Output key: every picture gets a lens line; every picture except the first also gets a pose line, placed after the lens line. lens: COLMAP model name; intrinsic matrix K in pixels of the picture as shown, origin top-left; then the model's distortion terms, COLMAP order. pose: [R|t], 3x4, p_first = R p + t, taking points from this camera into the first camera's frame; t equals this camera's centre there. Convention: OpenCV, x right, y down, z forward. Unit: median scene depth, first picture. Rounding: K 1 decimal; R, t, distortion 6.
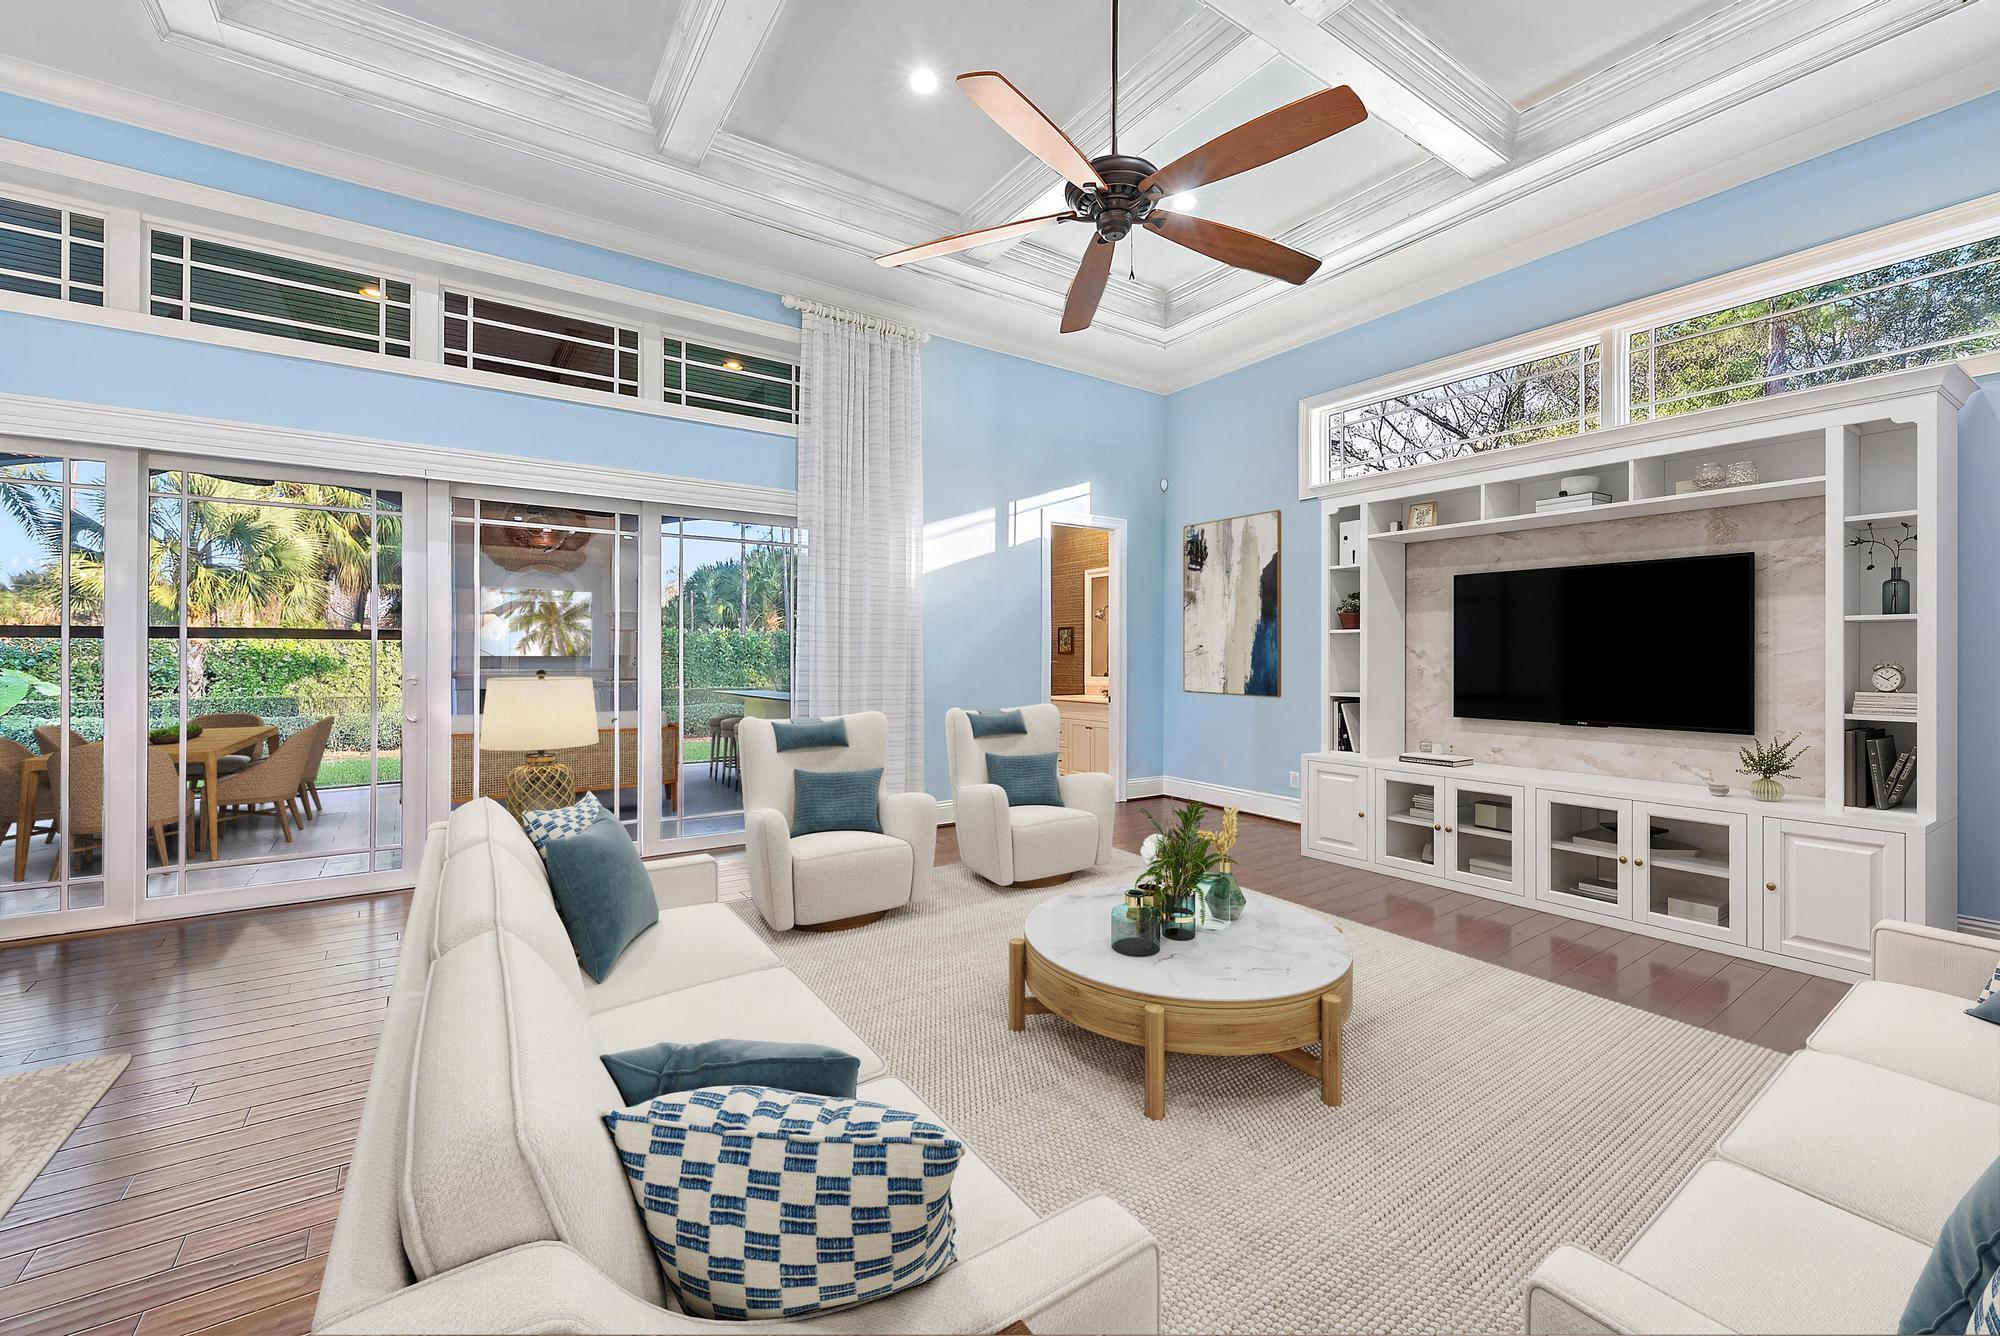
lens RADIAL K [[788.5, 0, 1000.0], [0, 788.5, 668.0], [0, 0, 1]] dist [0.000109, 0.000057]
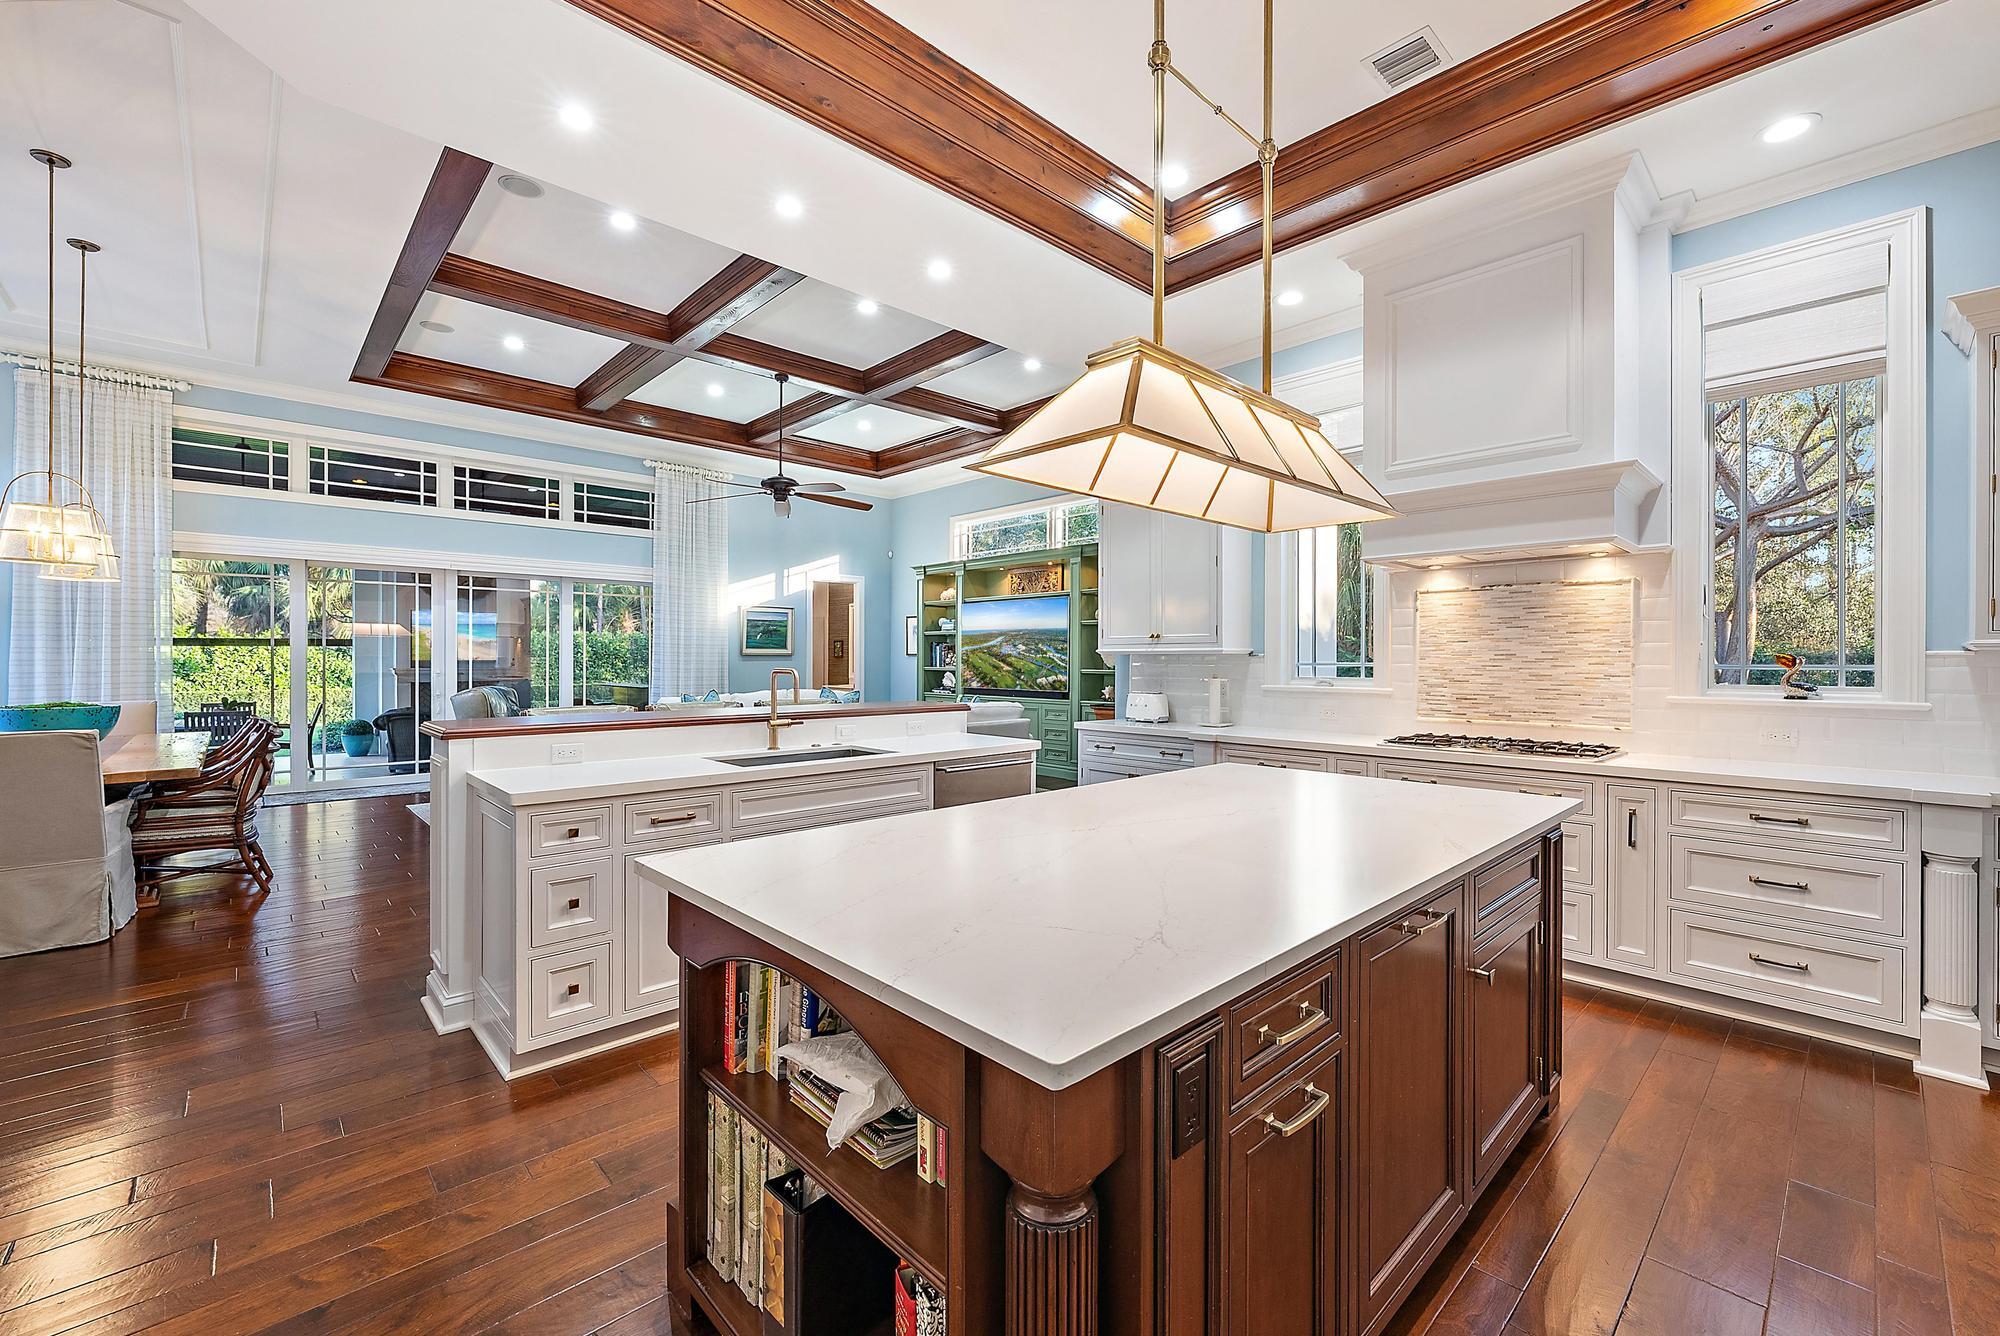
lens RADIAL K [[815.2, 0, 1000.0], [0, 815.2, 668.0], [0, 0, 1]] dist [0.000005, -0.000031]
pose [[0.988623, -0.000891, 0.150410, 0.234724], [0.000799, 0.999999, 0.000676, 0.000903], [-0.150410, -0.000548, 0.988623, -0.913473]]
